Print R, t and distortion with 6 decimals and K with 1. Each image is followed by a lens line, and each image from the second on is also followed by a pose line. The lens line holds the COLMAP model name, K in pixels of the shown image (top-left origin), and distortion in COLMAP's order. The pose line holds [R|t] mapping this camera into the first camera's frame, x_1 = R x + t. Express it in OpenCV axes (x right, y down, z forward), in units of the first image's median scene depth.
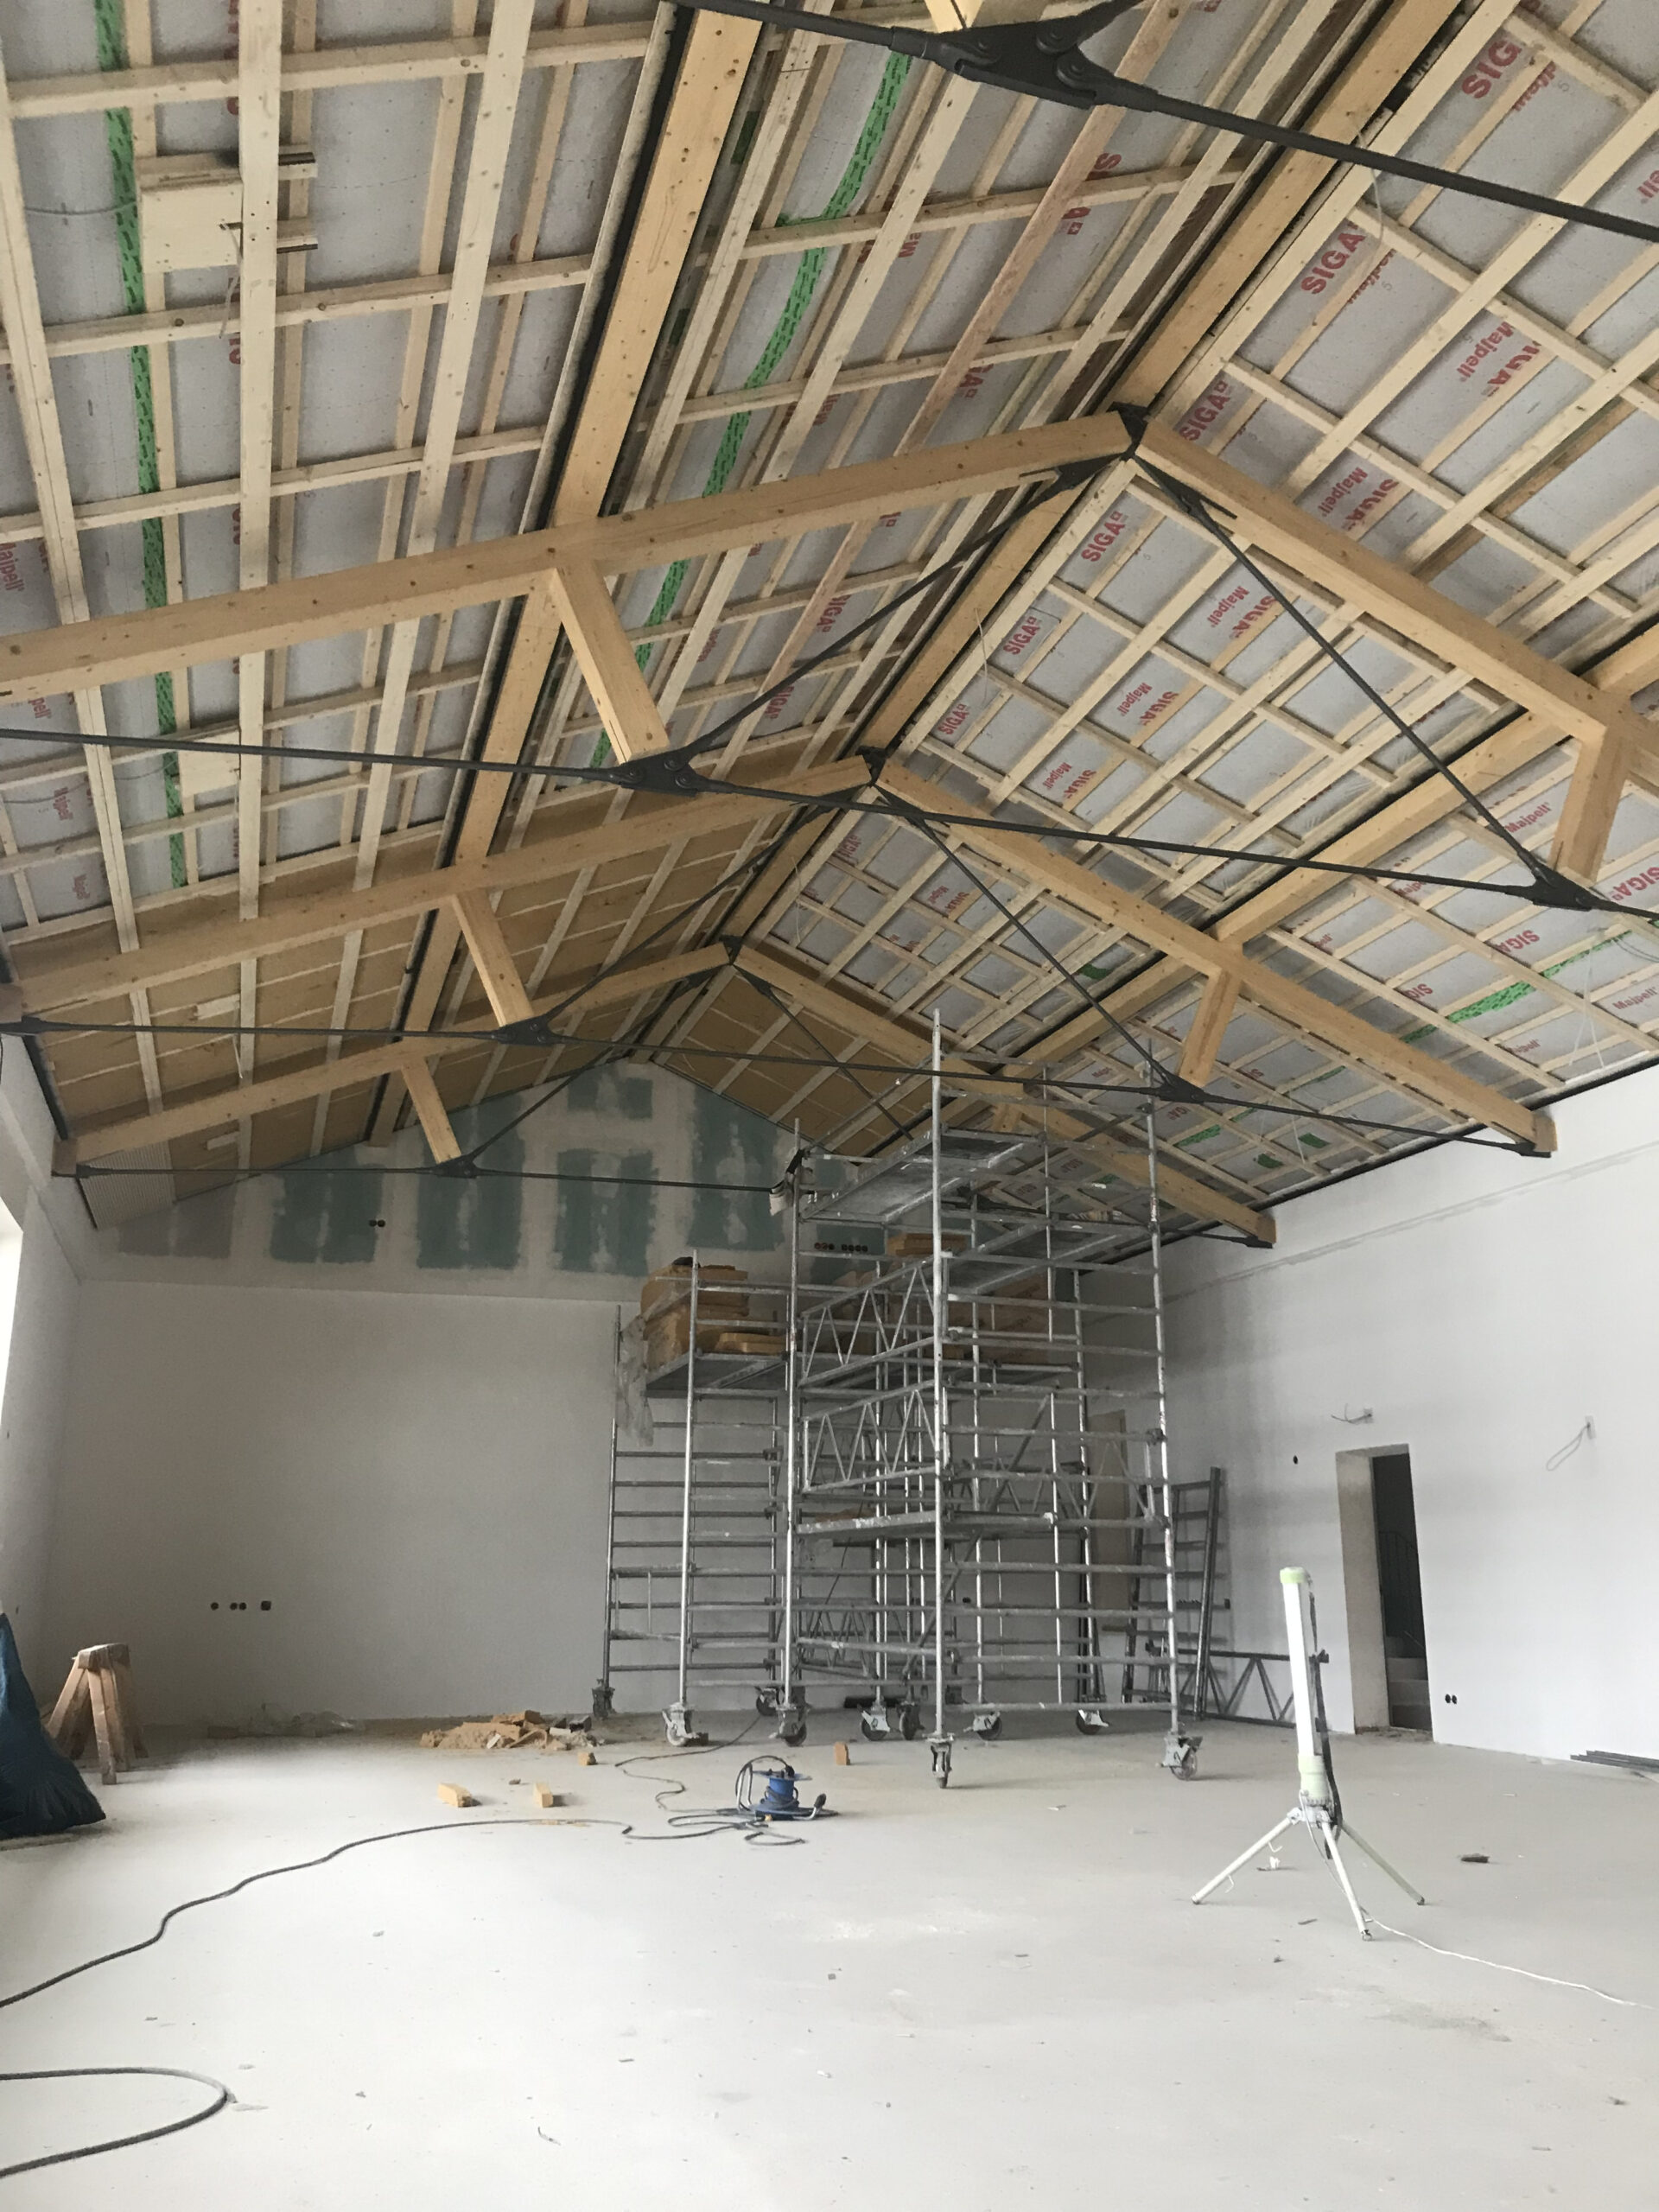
lens RADIAL K [[1835.9, 0, 845.5], [0, 1835.9, 1087.9], [0, 0, 1]] dist [0.058638, -0.069416]
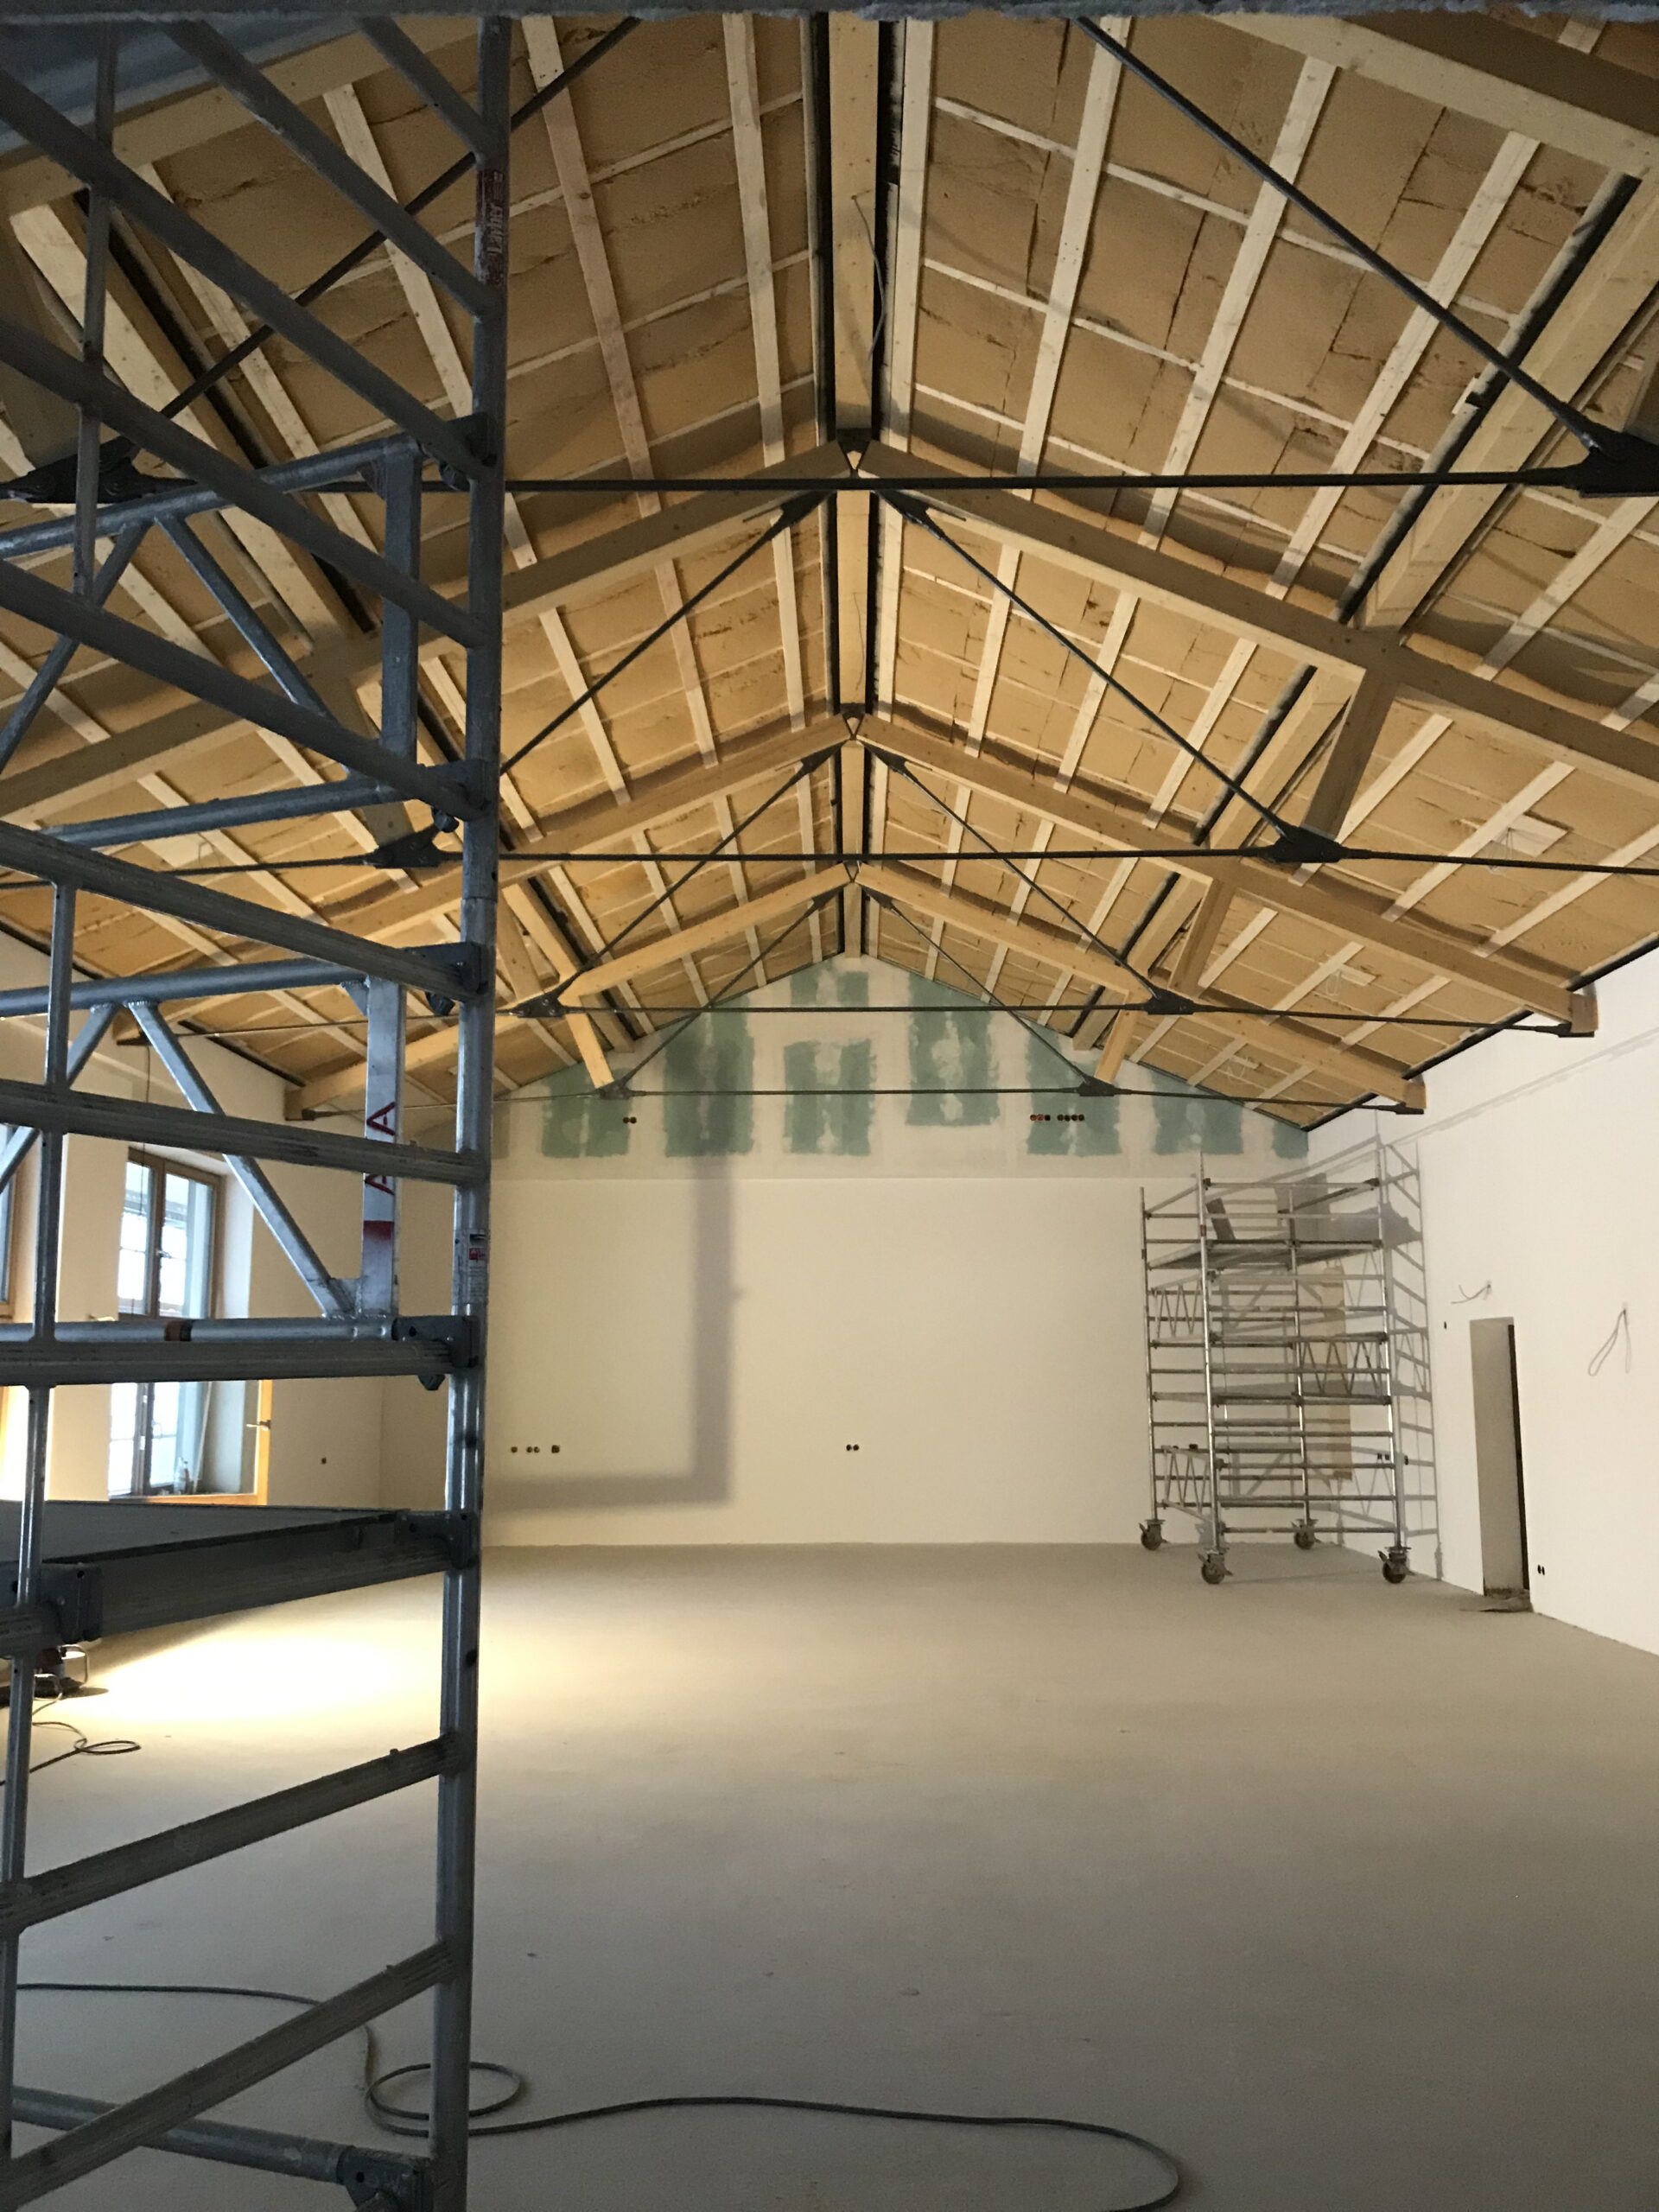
lens RADIAL K [[1835.9, 0, 827.1], [0, 1835.9, 1087.5], [0, 0, 1]] dist [0.058638, -0.069416]
pose [[0.946855, -0.050254, -0.317710, 0.351917], [0.085578, 0.991479, 0.098216, -0.075026], [0.310067, -0.120185, 0.943088, -0.045293]]
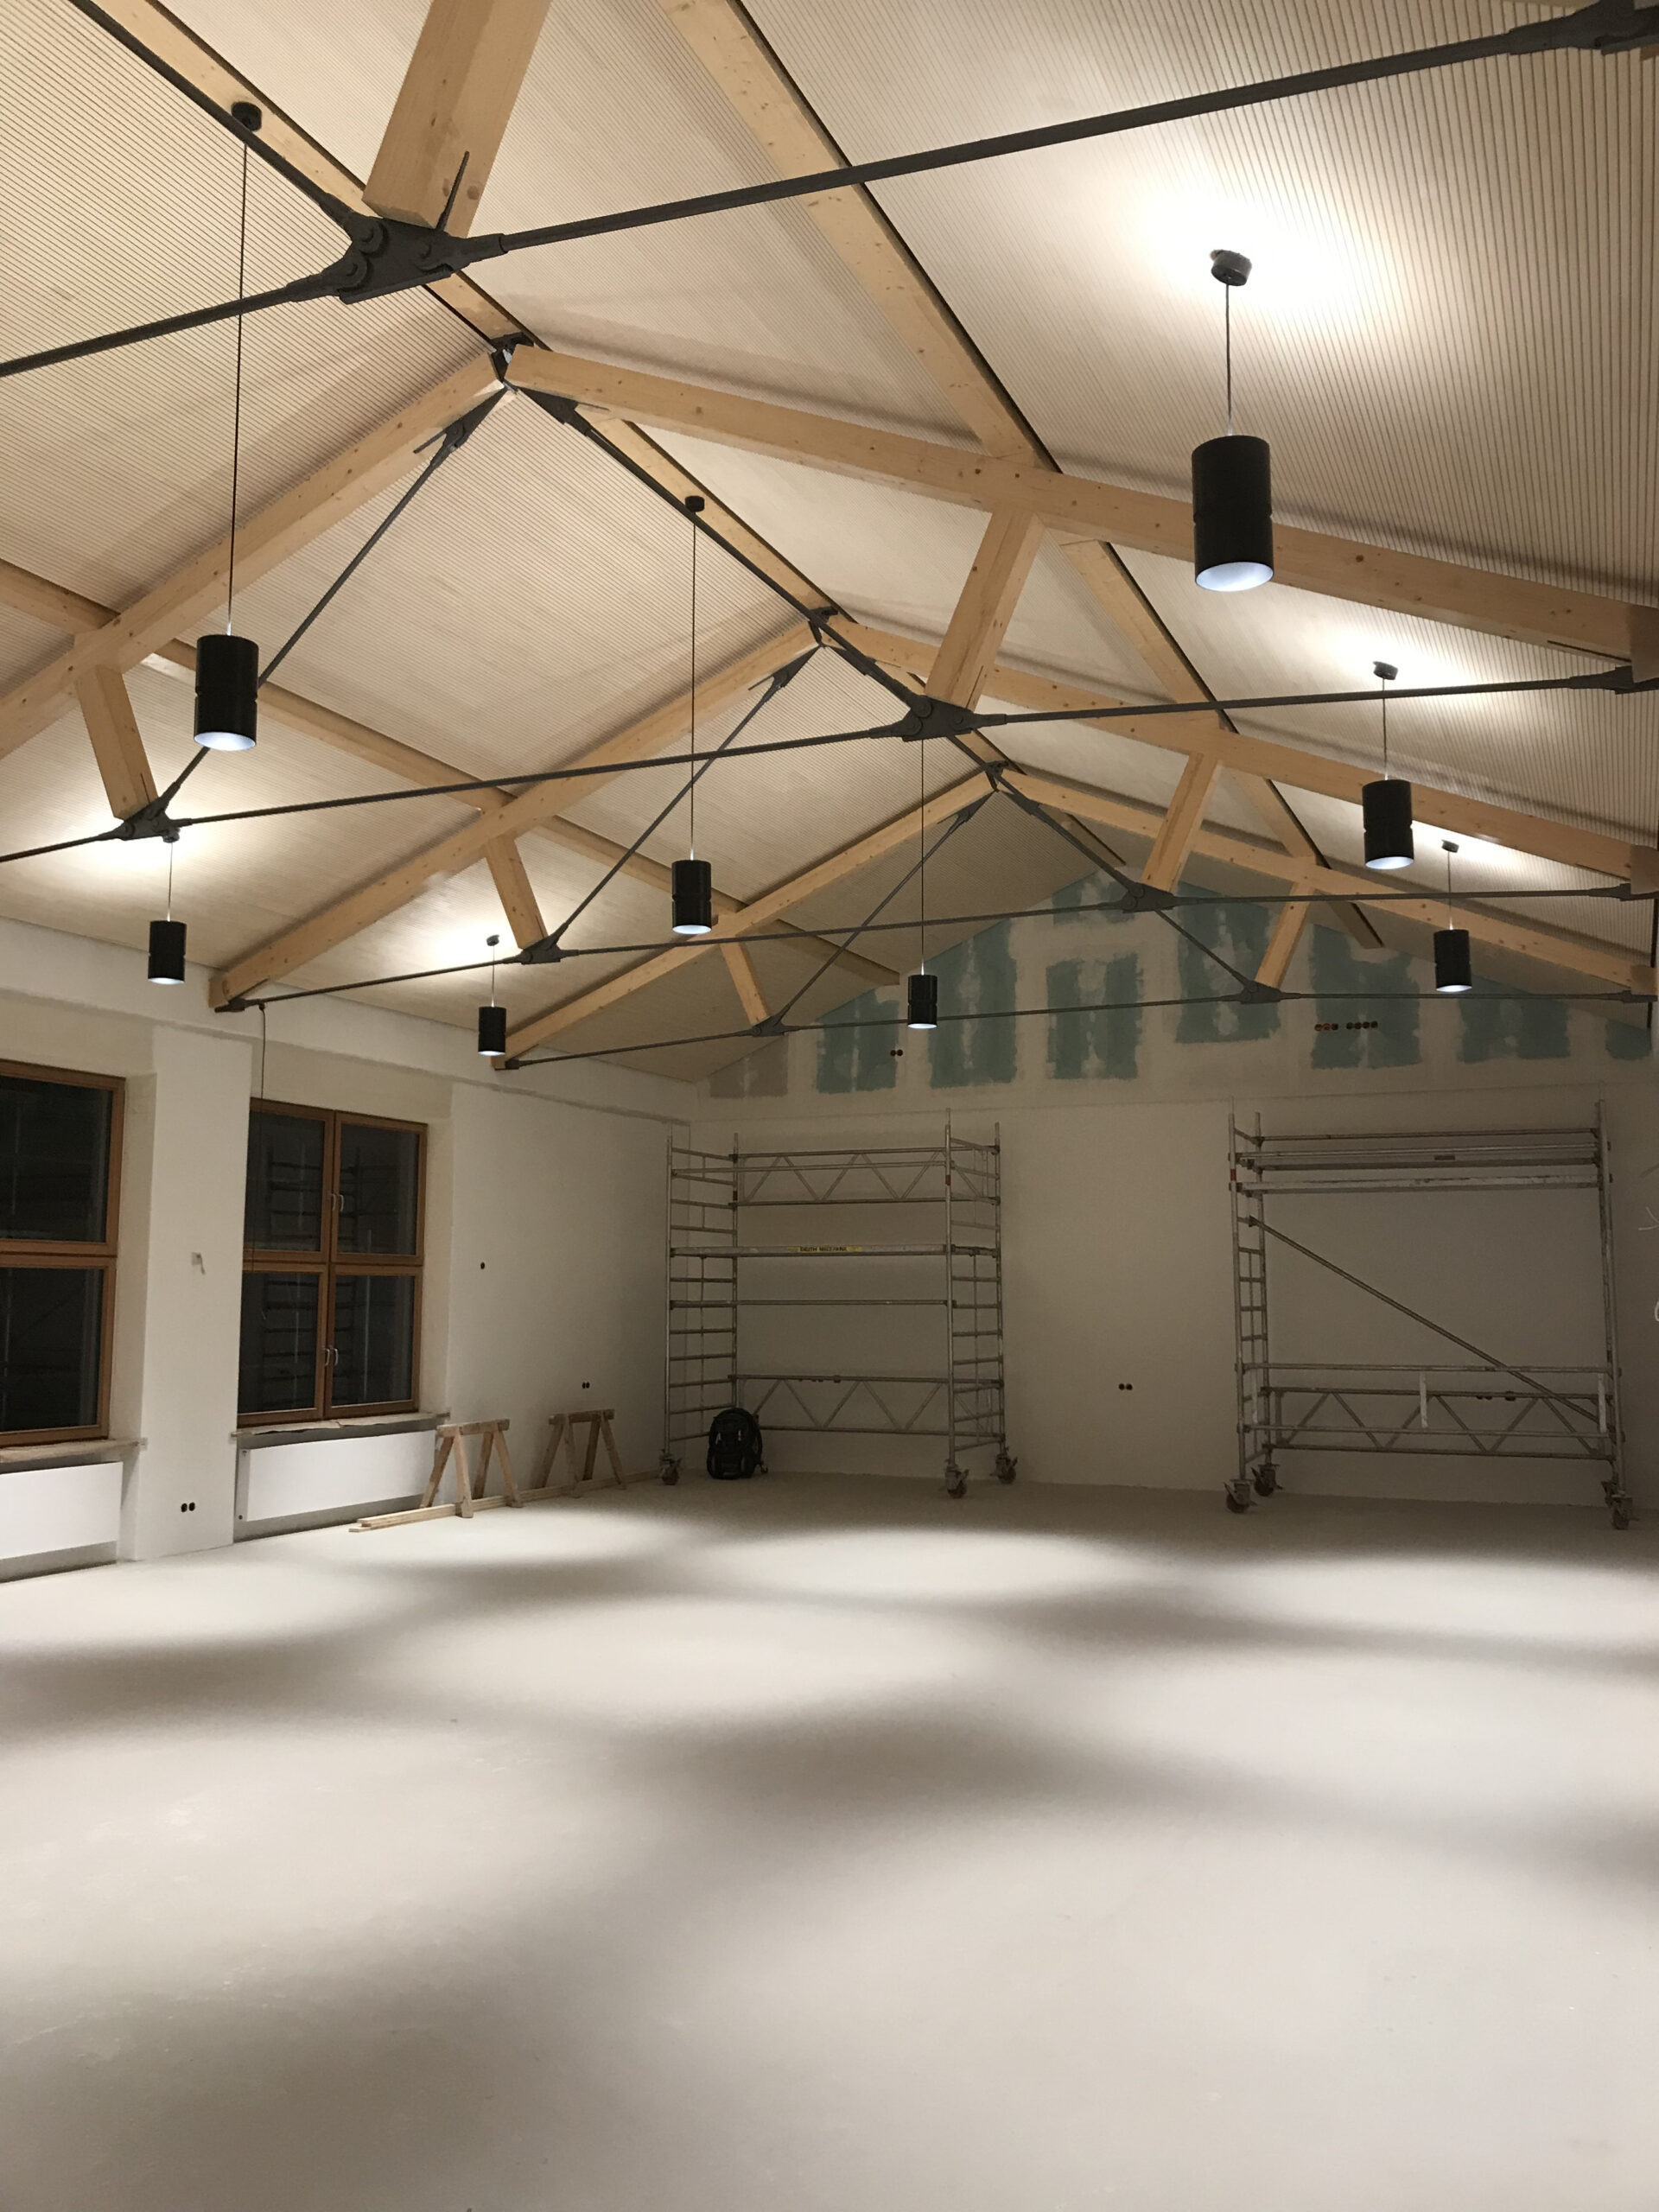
lens RADIAL K [[1835.9, 0, 799.1], [0, 1835.9, 1096.8], [0, 0, 1]] dist [0.058638, -0.069416]
pose [[0.735895, -0.071290, -0.673332, 0.717009], [0.173486, 0.981098, 0.085731, -0.010632], [0.654493, -0.179903, 0.734353, 0.209077]]
